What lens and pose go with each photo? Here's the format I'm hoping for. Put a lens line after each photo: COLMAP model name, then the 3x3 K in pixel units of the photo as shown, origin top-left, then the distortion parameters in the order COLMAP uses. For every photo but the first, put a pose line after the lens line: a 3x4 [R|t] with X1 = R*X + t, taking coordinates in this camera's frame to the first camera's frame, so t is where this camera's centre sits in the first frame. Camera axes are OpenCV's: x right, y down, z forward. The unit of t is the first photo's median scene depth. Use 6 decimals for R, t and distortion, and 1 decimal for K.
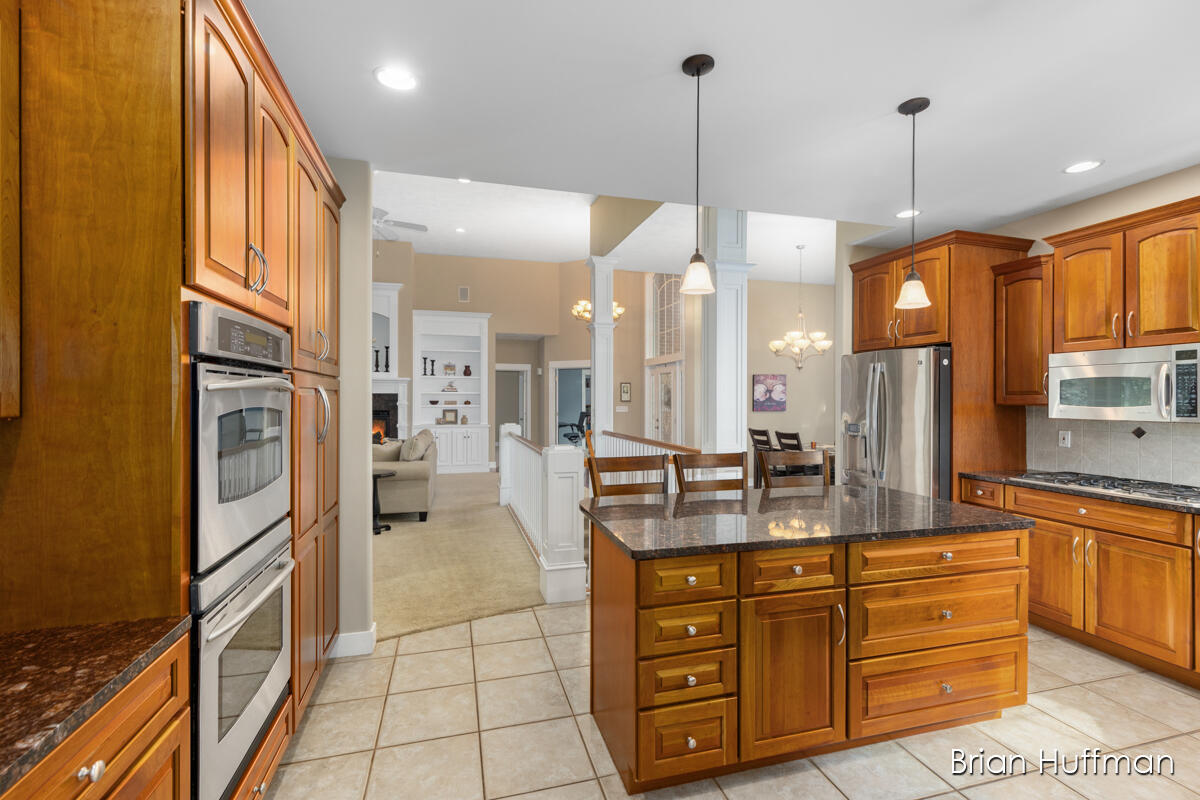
lens RADIAL K [[538.8, 0, 606.1], [0, 538.8, 398.9], [0, 0, 1]] dist [0.007372, -0.001569]
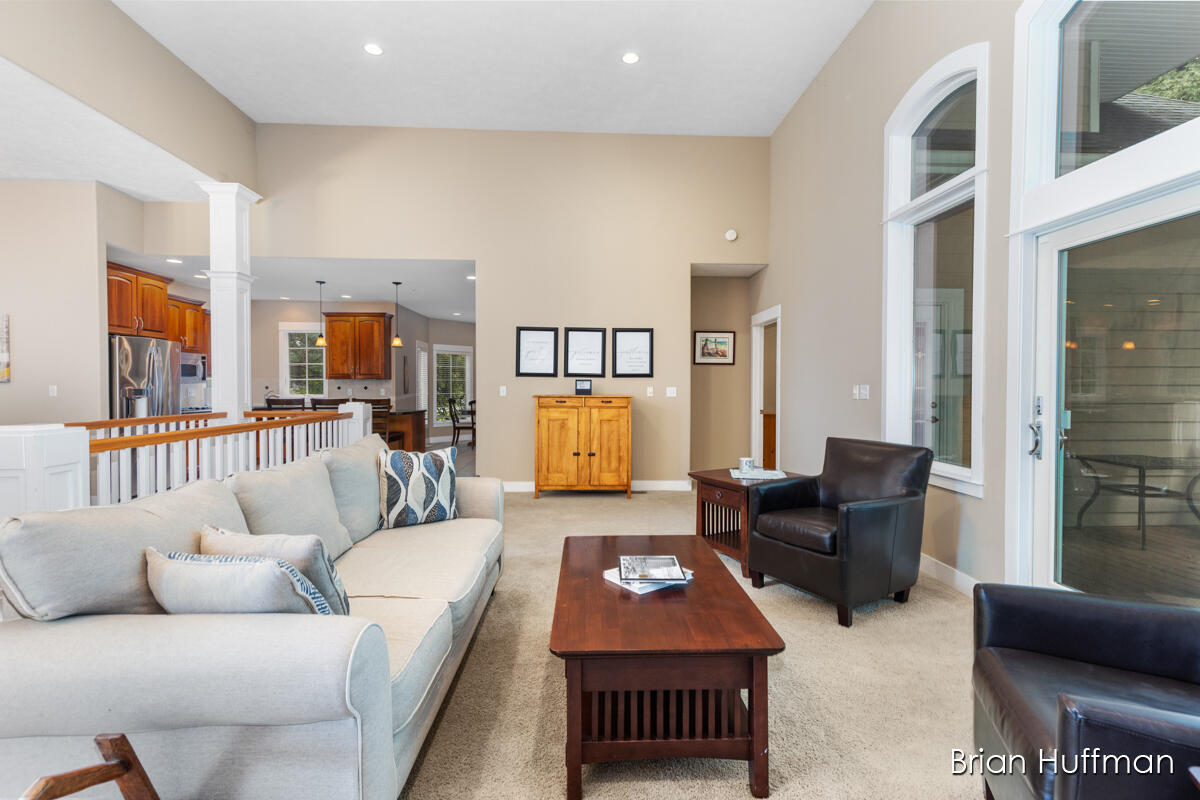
lens RADIAL K [[538.8, 0, 608.6], [0, 538.8, 399.0], [0, 0, 1]] dist [0.007372, -0.001569]
pose [[-0.975812, -0.011805, 0.218292, -1.135755], [-0.006650, 0.999682, 0.024338, 0.035032], [-0.218510, 0.022297, -0.975580, 2.394210]]
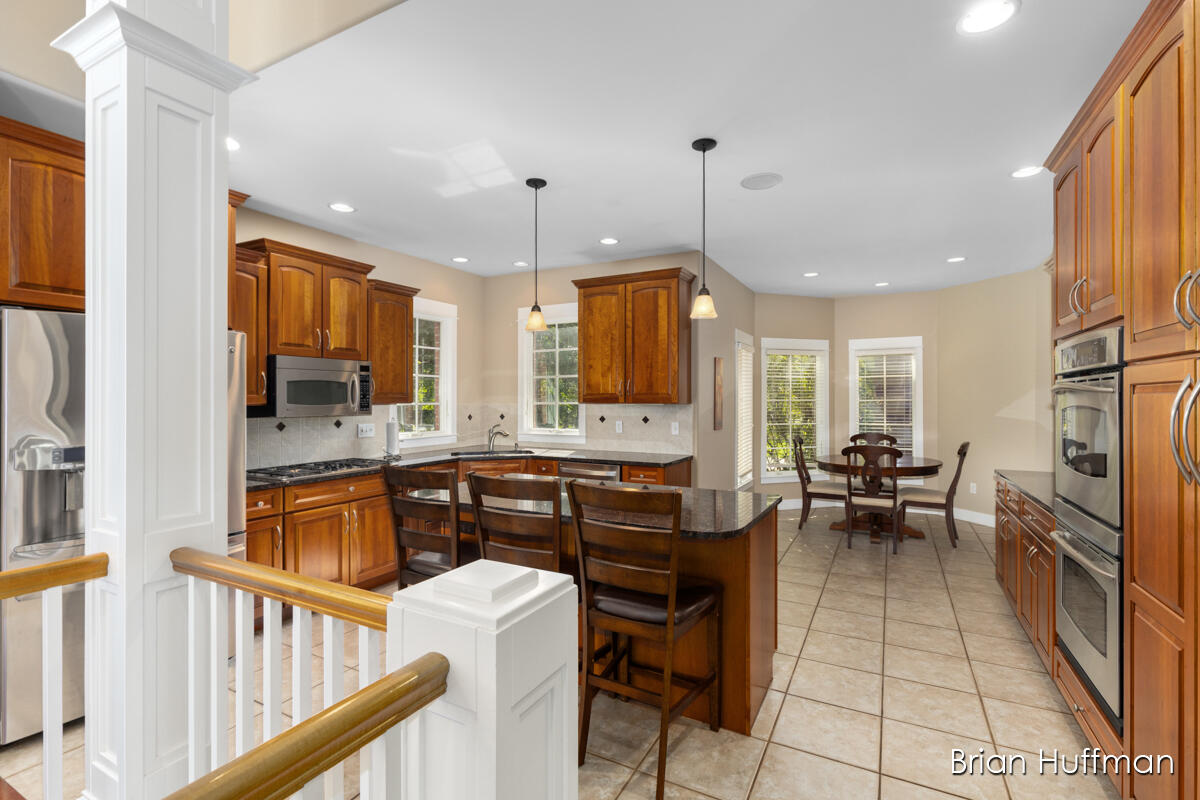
lens RADIAL K [[538.8, 0, 609.4], [0, 538.8, 399.7], [0, 0, 1]] dist [0.007372, -0.001569]
pose [[-0.725769, -0.005859, 0.687914, -0.319055], [-0.001945, 0.999977, 0.006465, -0.005359], [-0.687936, 0.003354, -0.725764, 1.194579]]
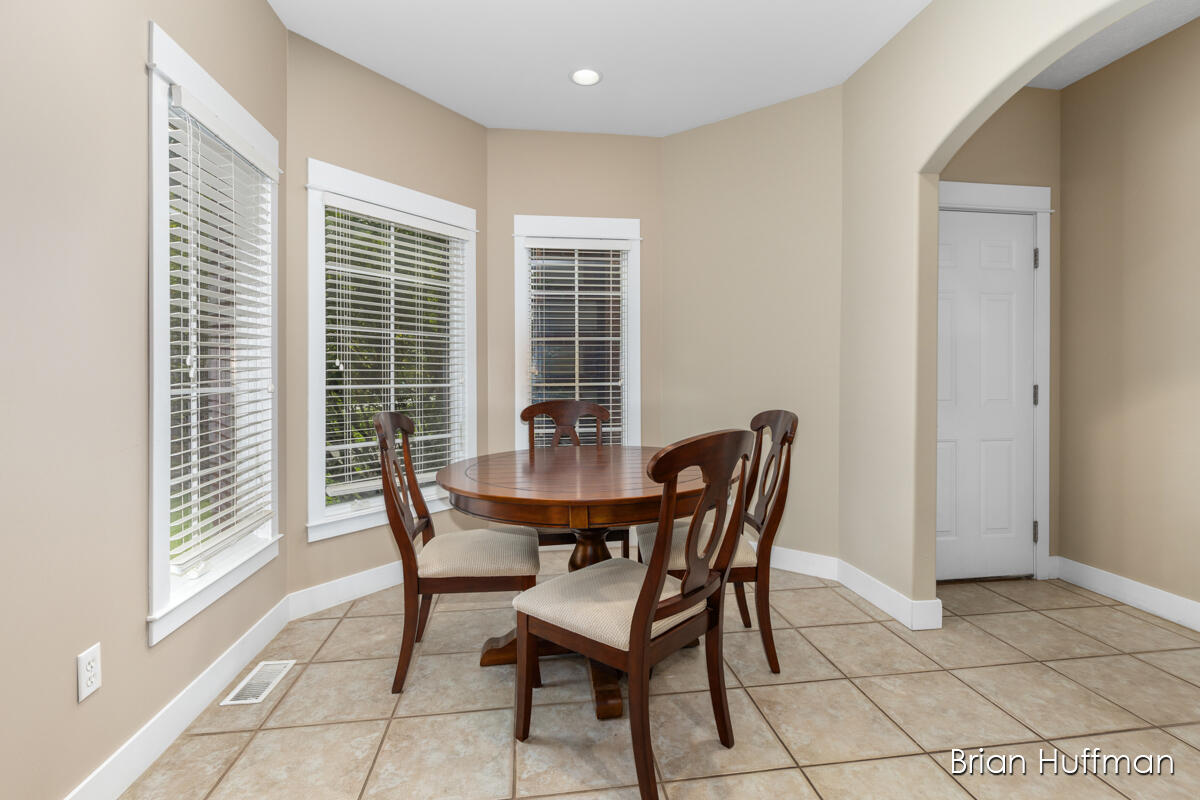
lens RADIAL K [[538.8, 0, 604.9], [0, 538.8, 378.9], [0, 0, 1]] dist [0.007372, -0.001569]
pose [[-0.990943, -0.005769, 0.134158, 0.084769], [-0.004583, 0.999948, 0.009145, 0.070788], [-0.134203, 0.008447, -0.990918, 0.173775]]
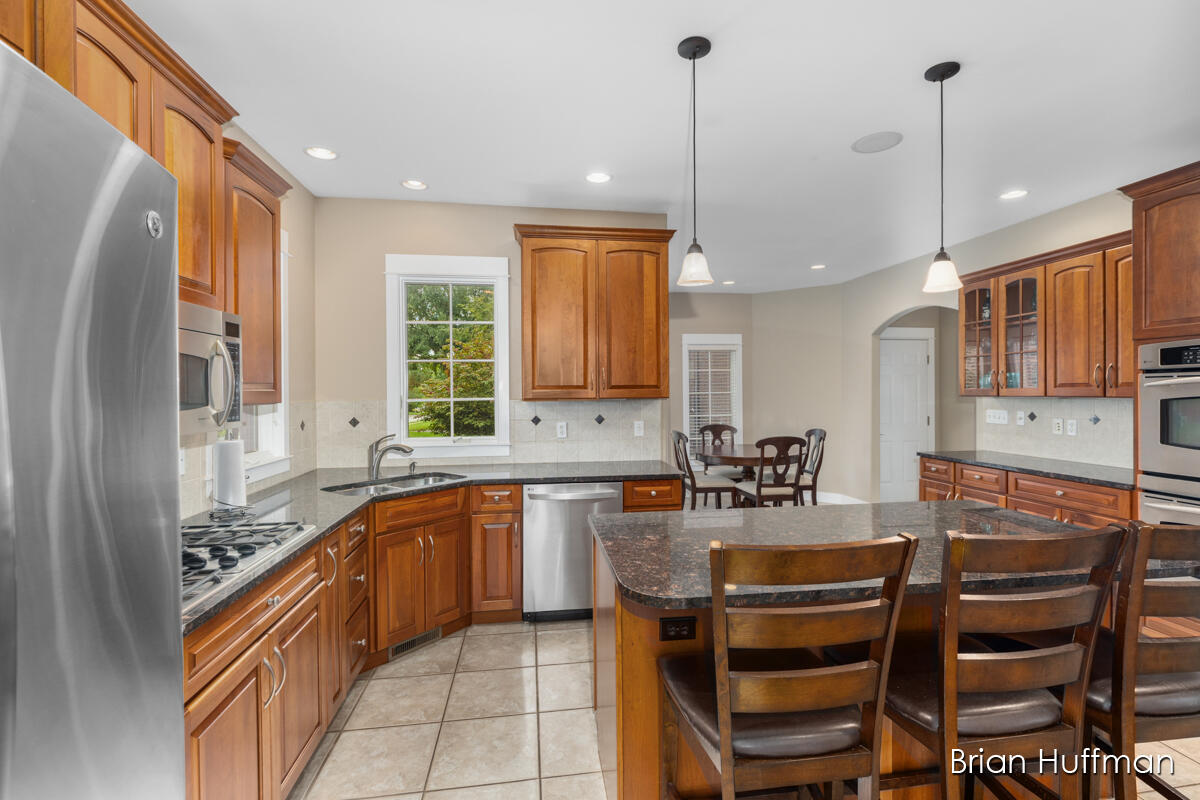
lens RADIAL K [[538.8, 0, 605.3], [0, 538.8, 395.3], [0, 0, 1]] dist [0.007372, -0.001569]
pose [[-0.991583, 0.001262, 0.129467, 0.386163], [0.002314, 0.999966, 0.007971, -0.001814], [-0.129452, 0.008203, -0.991552, 1.198400]]
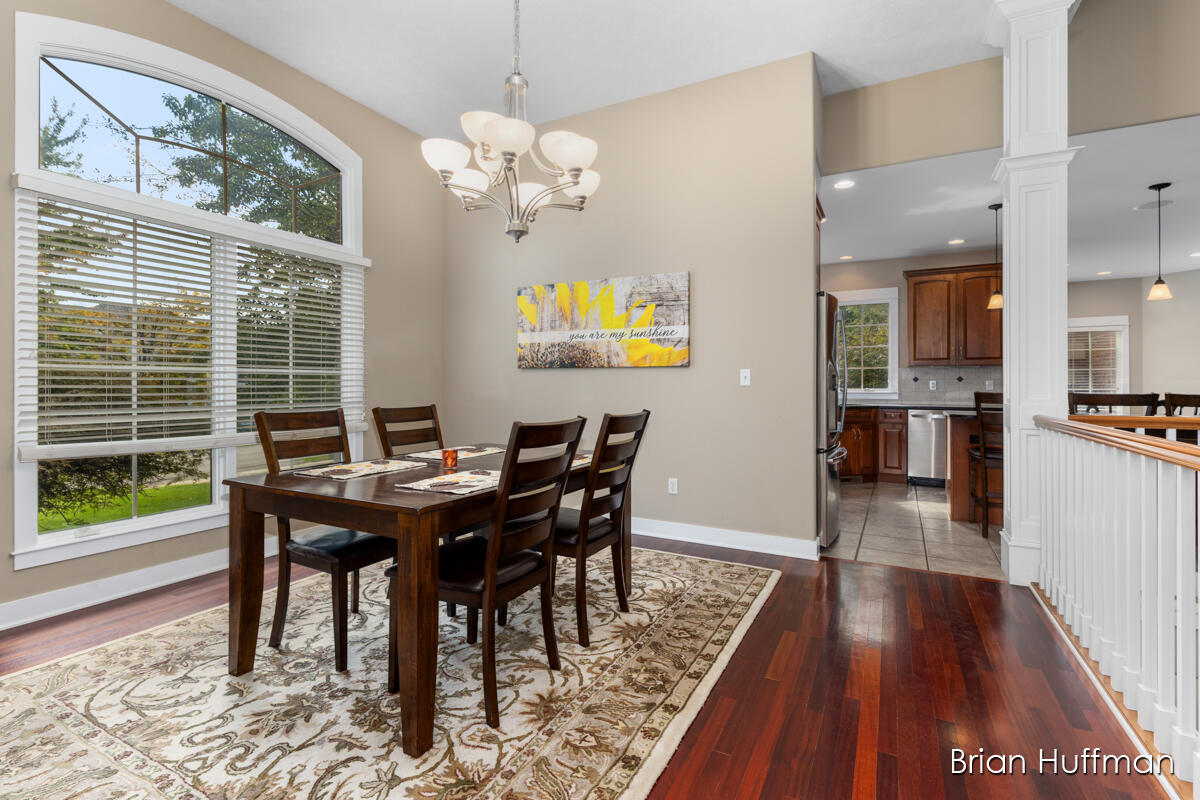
lens RADIAL K [[538.8, 0, 609.6], [0, 538.8, 381.6], [0, 0, 1]] dist [0.007372, -0.001569]
pose [[-0.718402, -0.000985, 0.695627, 0.135482], [-0.003118, 0.999994, -0.001804, 0.067890], [-0.695621, -0.003465, -0.718401, 2.183980]]
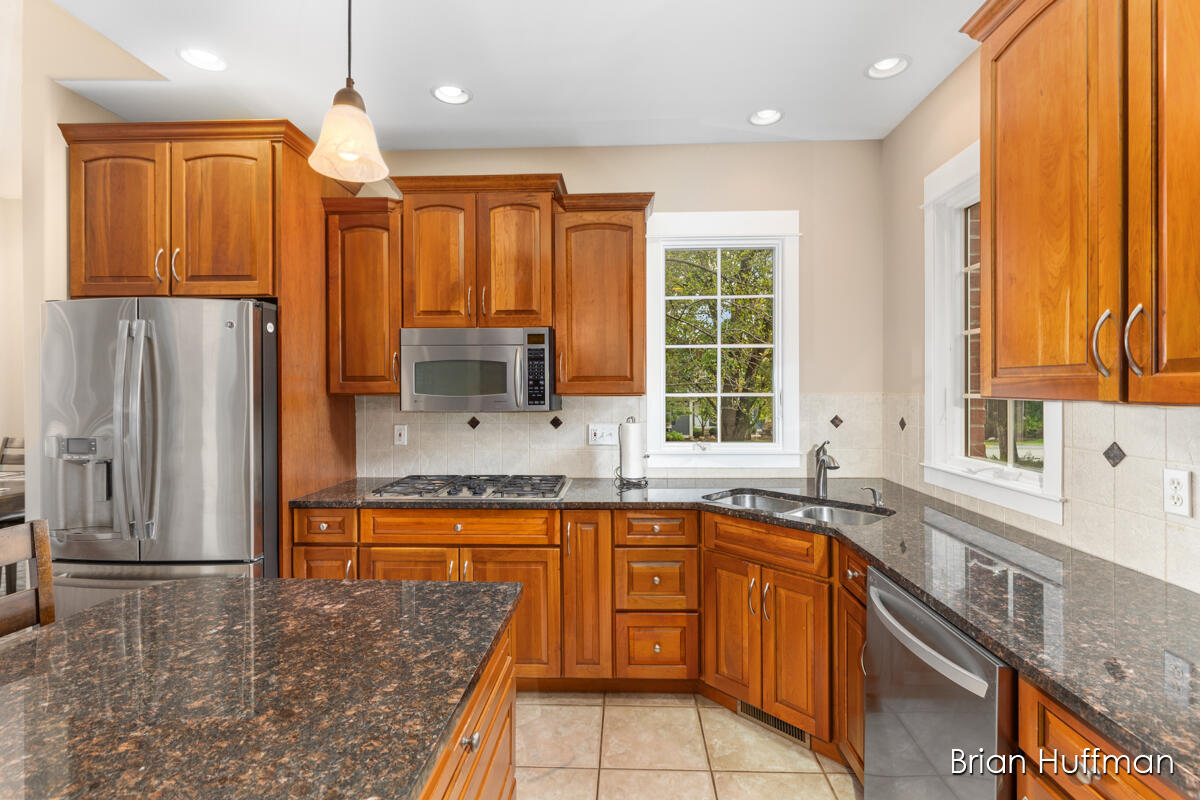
lens RADIAL K [[559.4, 0, 608.8], [0, 559.4, 387.7], [0, 0, 1]] dist [-0.001031, 0.000255]
pose [[0.307803, -0.007779, 0.951418, 0.135356], [0.005931, 0.999963, 0.006257, -0.001074], [-0.951432, 0.003717, 0.307838, 0.430293]]
